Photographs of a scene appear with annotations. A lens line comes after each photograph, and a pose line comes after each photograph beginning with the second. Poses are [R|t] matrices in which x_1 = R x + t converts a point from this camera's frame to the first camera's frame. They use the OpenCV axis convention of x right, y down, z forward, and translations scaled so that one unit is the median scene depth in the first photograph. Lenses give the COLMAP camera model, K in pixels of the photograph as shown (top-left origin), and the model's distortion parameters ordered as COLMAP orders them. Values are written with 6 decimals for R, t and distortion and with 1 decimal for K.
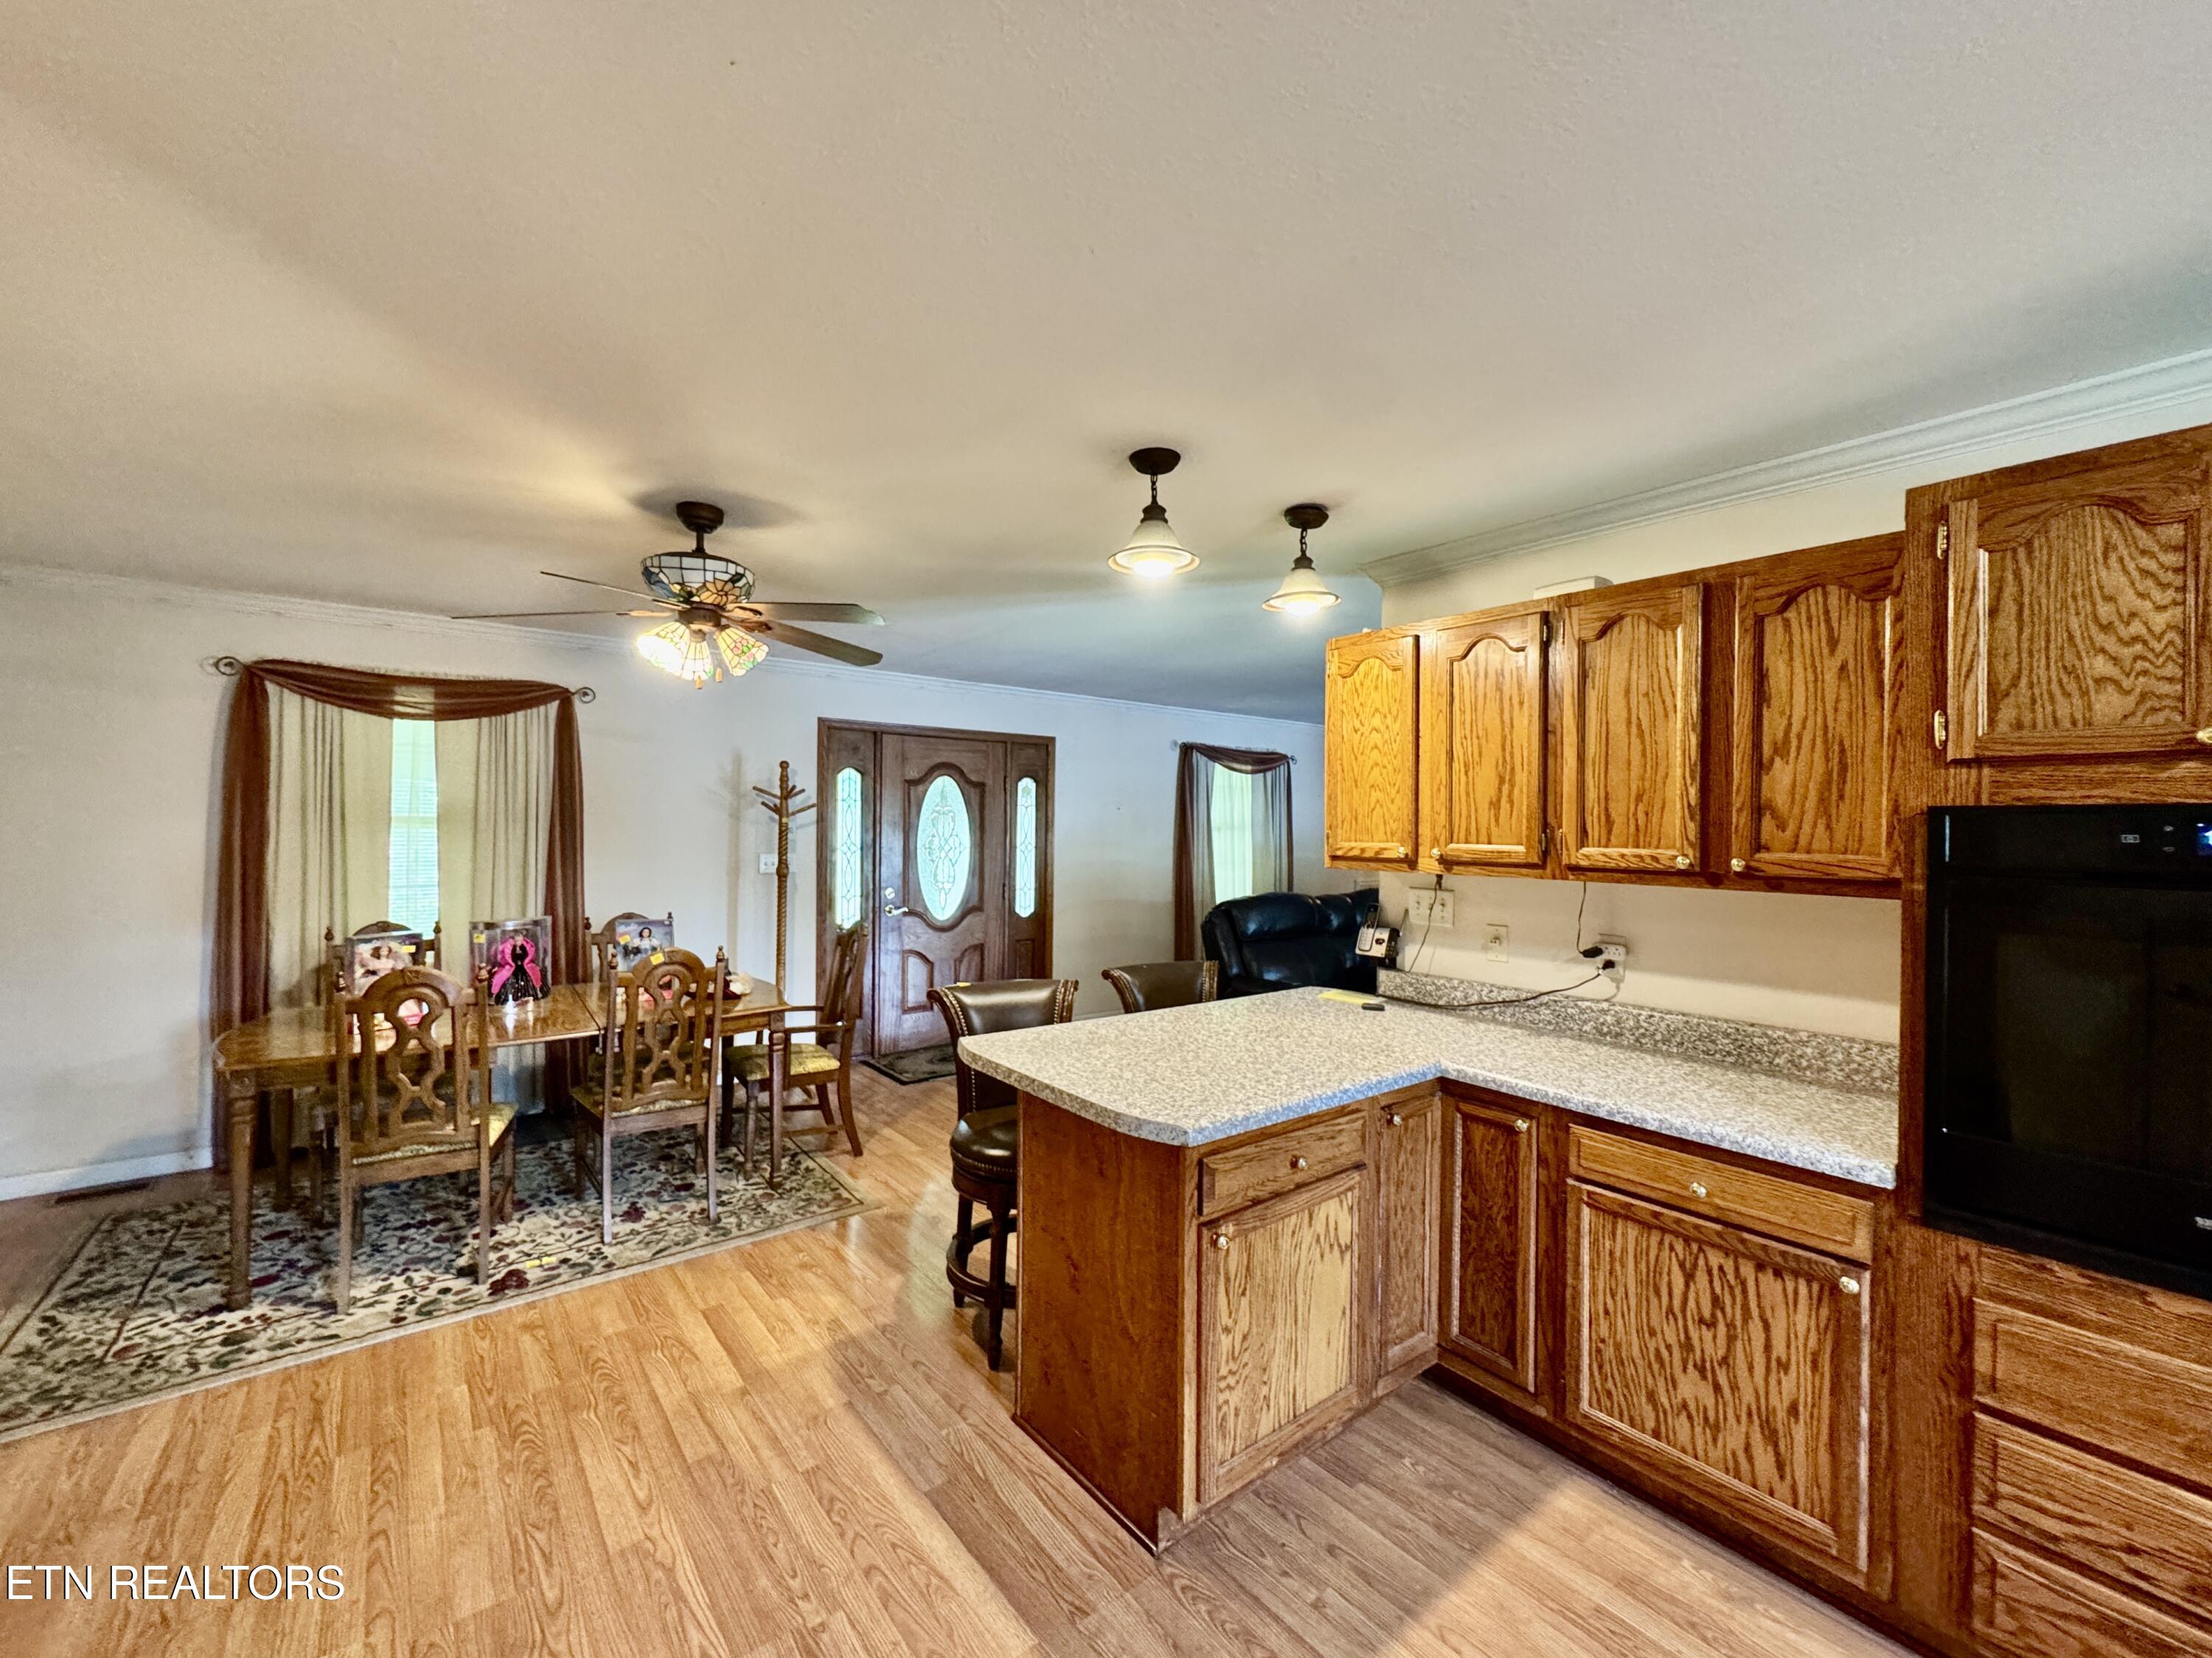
lens RADIAL K [[895.8, 0, 1084.7], [0, 895.8, 829.4], [0, 0, 1]] dist [-0.002059, 0.002406]
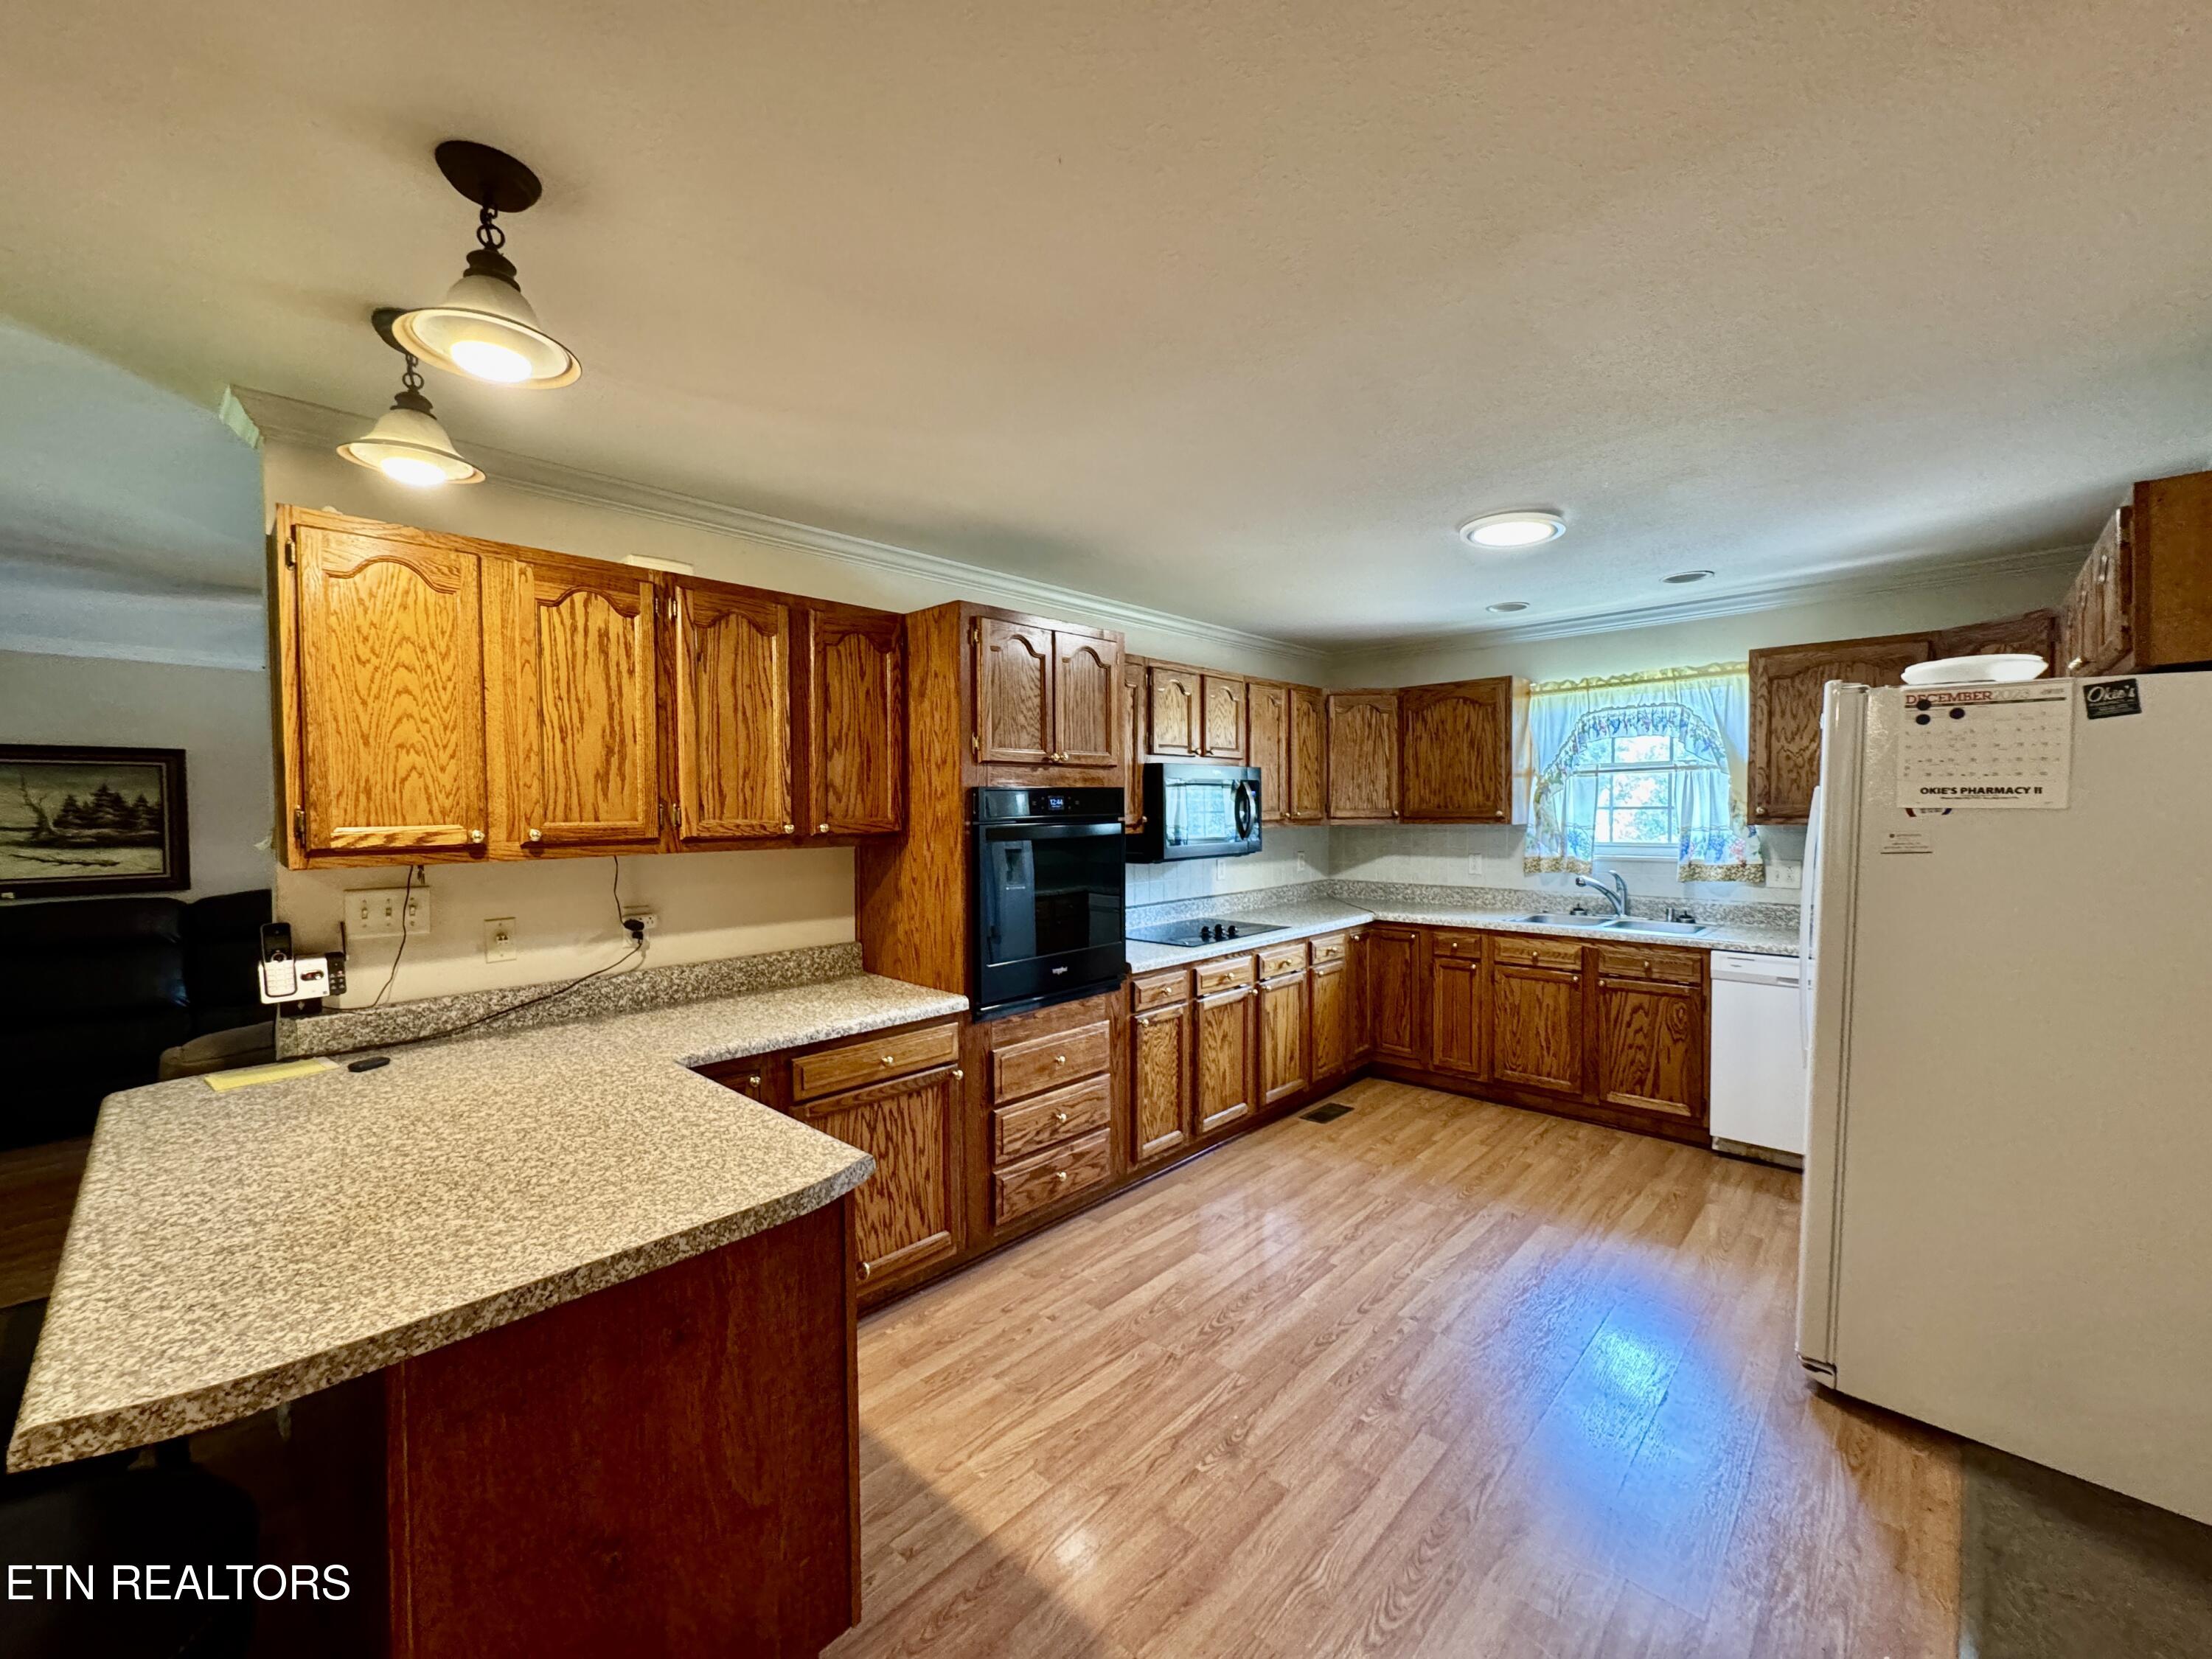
lens RADIAL K [[895.8, 0, 1110.6], [0, 895.8, 831.9], [0, 0, 1]] dist [-0.002059, 0.002406]
pose [[-0.156391, -0.038500, 0.986945, -0.508815], [0.012120, 0.999090, 0.040894, -0.003236], [-0.987621, 0.018357, -0.155782, 0.611258]]
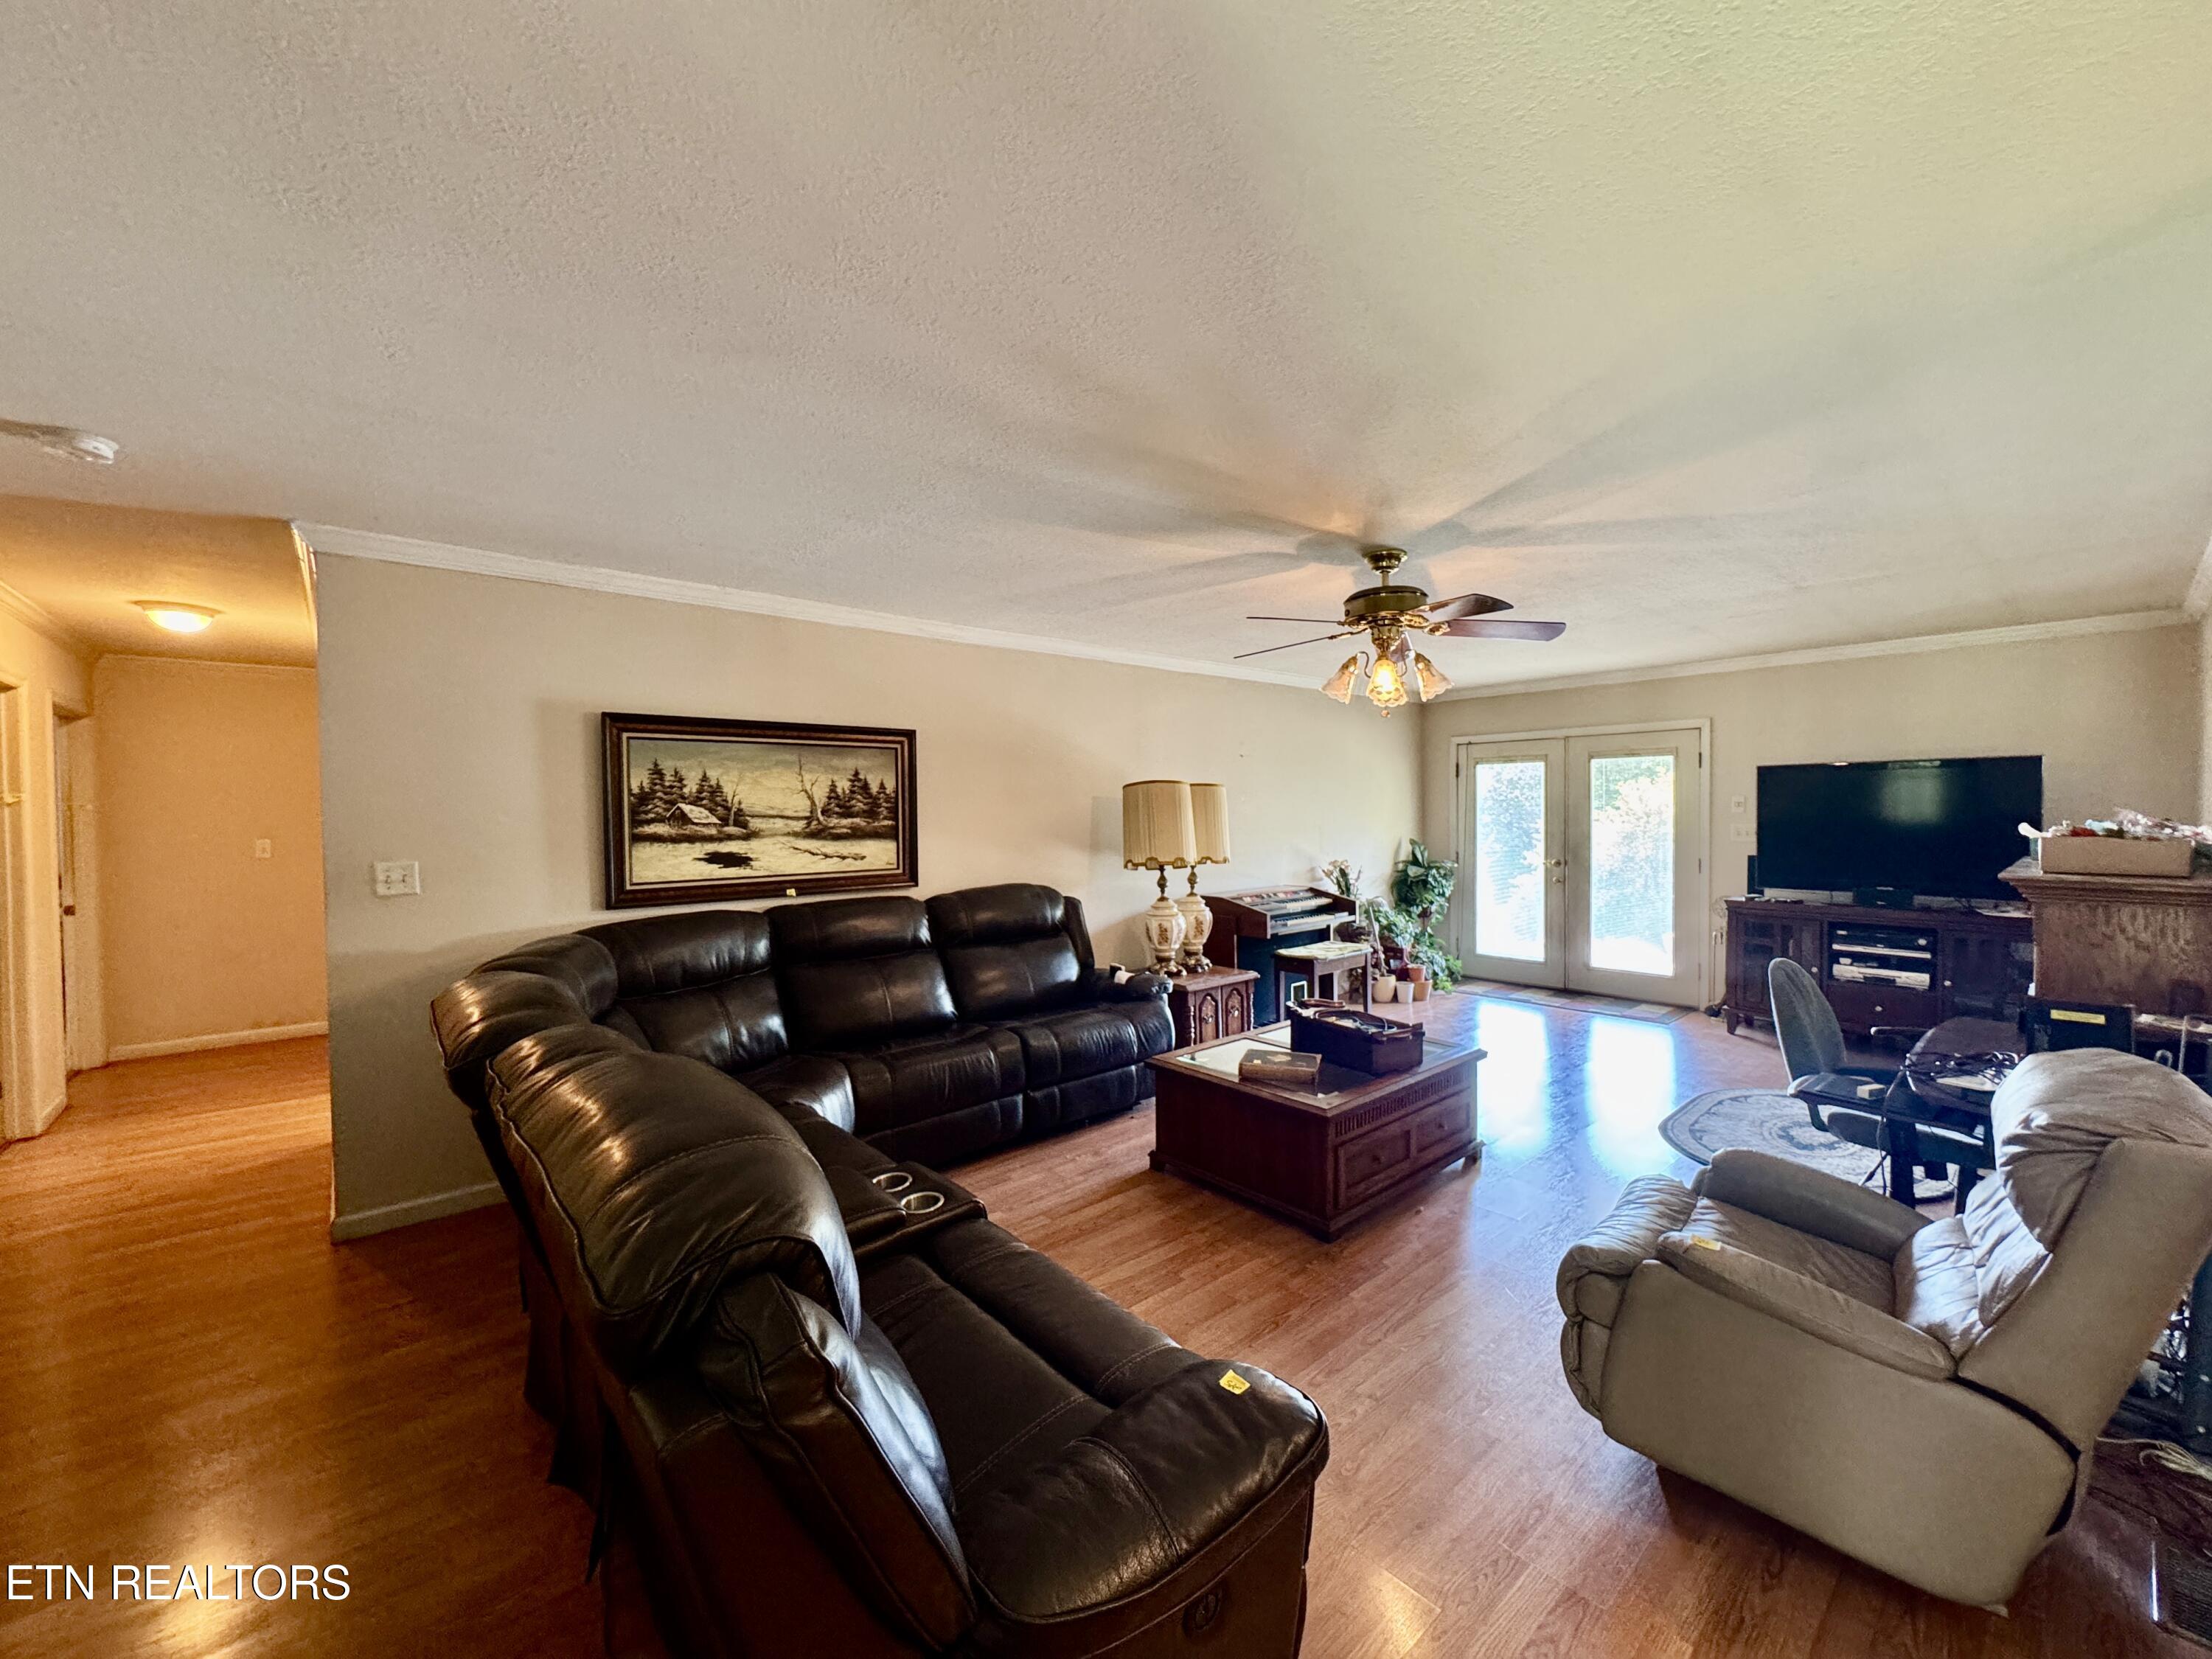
lens RADIAL K [[895.8, 0, 1099.5], [0, 895.8, 813.2], [0, 0, 1]] dist [-0.002059, 0.002406]
pose [[-0.057723, -0.010860, 0.998274, -0.024443], [0.018038, 0.999766, 0.011919, 0.020156], [-0.998170, 0.018695, -0.057513, 2.047465]]
